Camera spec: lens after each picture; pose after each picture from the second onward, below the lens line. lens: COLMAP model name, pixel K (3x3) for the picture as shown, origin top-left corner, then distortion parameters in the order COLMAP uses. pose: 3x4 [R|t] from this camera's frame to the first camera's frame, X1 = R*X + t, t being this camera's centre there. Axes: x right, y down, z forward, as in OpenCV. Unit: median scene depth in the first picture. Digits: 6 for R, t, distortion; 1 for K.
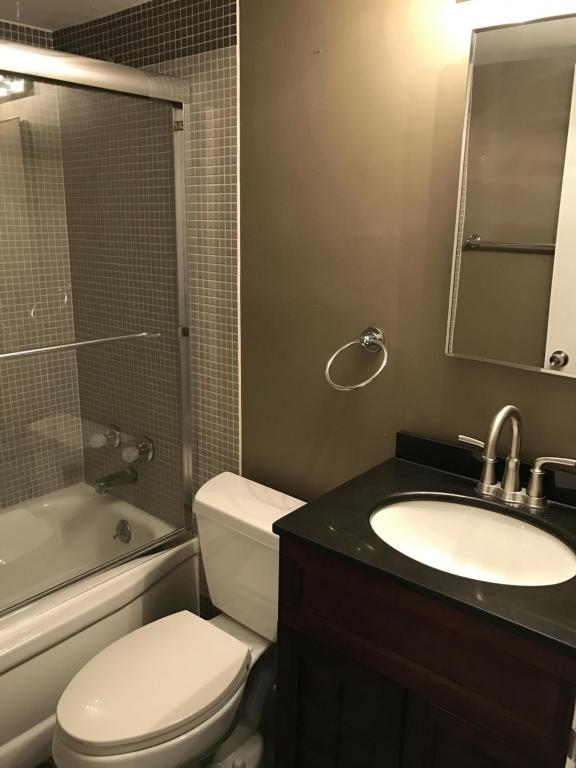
lens RADIAL K [[633.8, 0, 288.5], [0, 633.8, 383.6], [0, 0, 1]] dist [0.054337, -0.060067]
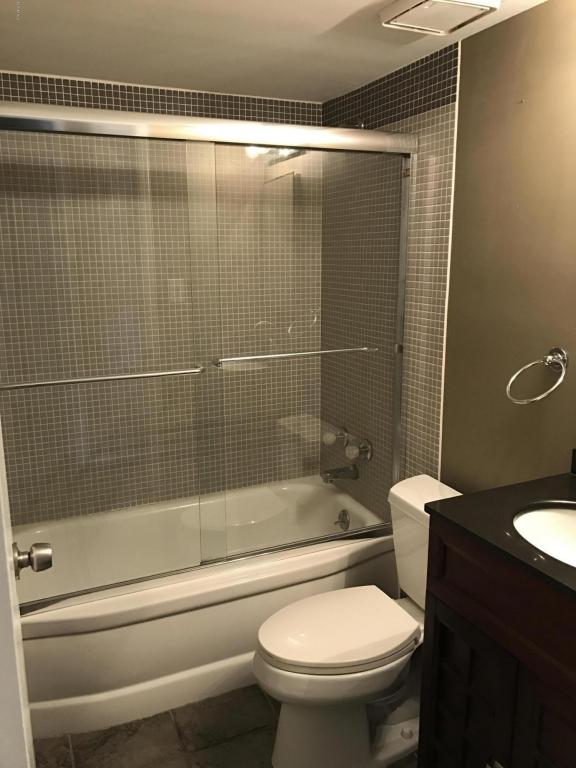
lens RADIAL K [[633.8, 0, 292.7], [0, 633.8, 389.1], [0, 0, 1]] dist [0.054337, -0.060067]
pose [[0.906477, 0.074626, -0.415608, 0.147185], [-0.091831, 0.995542, -0.021531, 0.035376], [0.412148, 0.057683, 0.909289, -0.125127]]
